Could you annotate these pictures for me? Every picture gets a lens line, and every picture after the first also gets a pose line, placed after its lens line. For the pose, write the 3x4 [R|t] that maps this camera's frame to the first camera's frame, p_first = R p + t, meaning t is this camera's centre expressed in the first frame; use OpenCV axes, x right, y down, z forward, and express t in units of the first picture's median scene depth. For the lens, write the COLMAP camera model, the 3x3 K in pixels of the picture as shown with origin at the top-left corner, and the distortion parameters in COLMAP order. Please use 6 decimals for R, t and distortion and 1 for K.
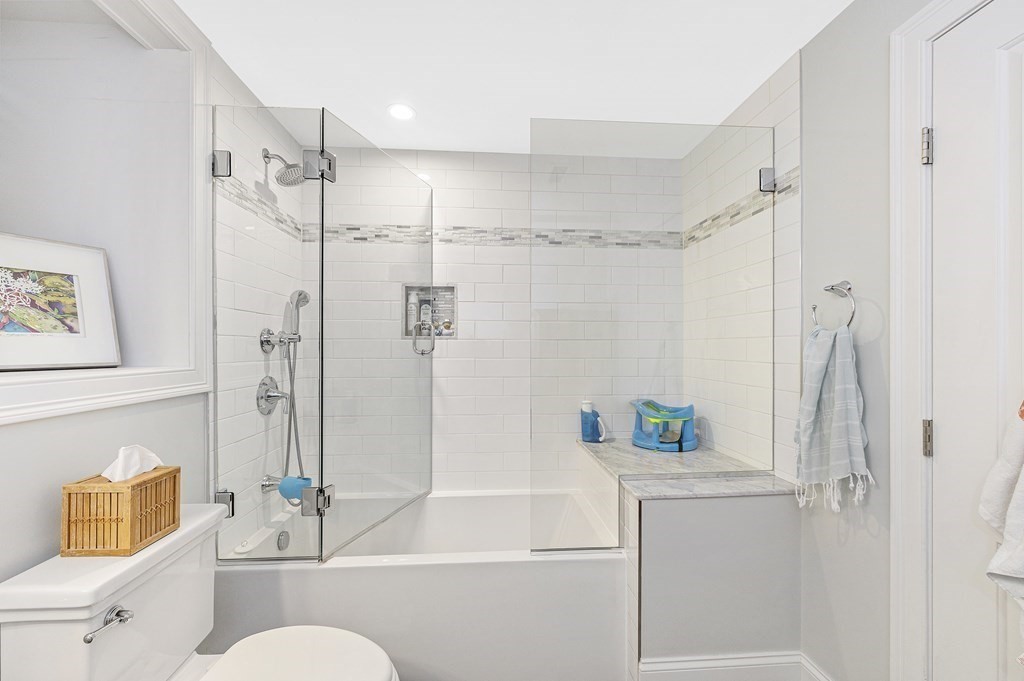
lens RADIAL K [[413.0, 0, 512.0], [0, 413.0, 340.5], [0, 0, 1]] dist [0.000204, -0.000031]
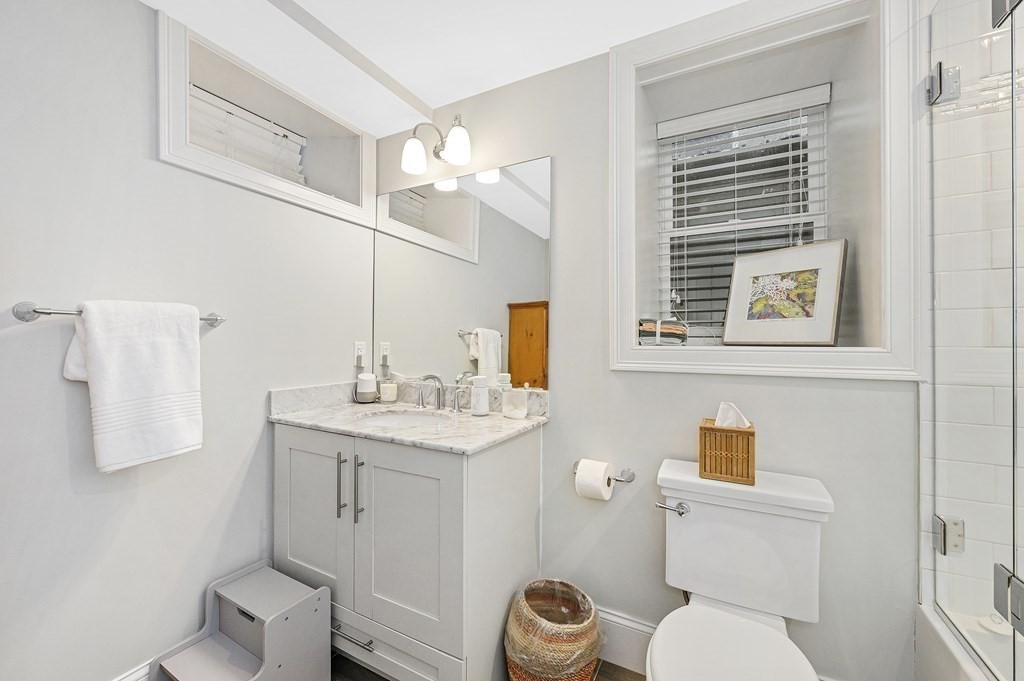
lens RADIAL K [[413.0, 0, 512.0], [0, 413.0, 340.5], [0, 0, 1]] dist [0.000204, -0.000031]
pose [[-0.539823, -0.005982, -0.841757, 0.441669], [0.006320, 0.999918, -0.011159, 0.060062], [0.841755, -0.011343, -0.539741, 0.941547]]
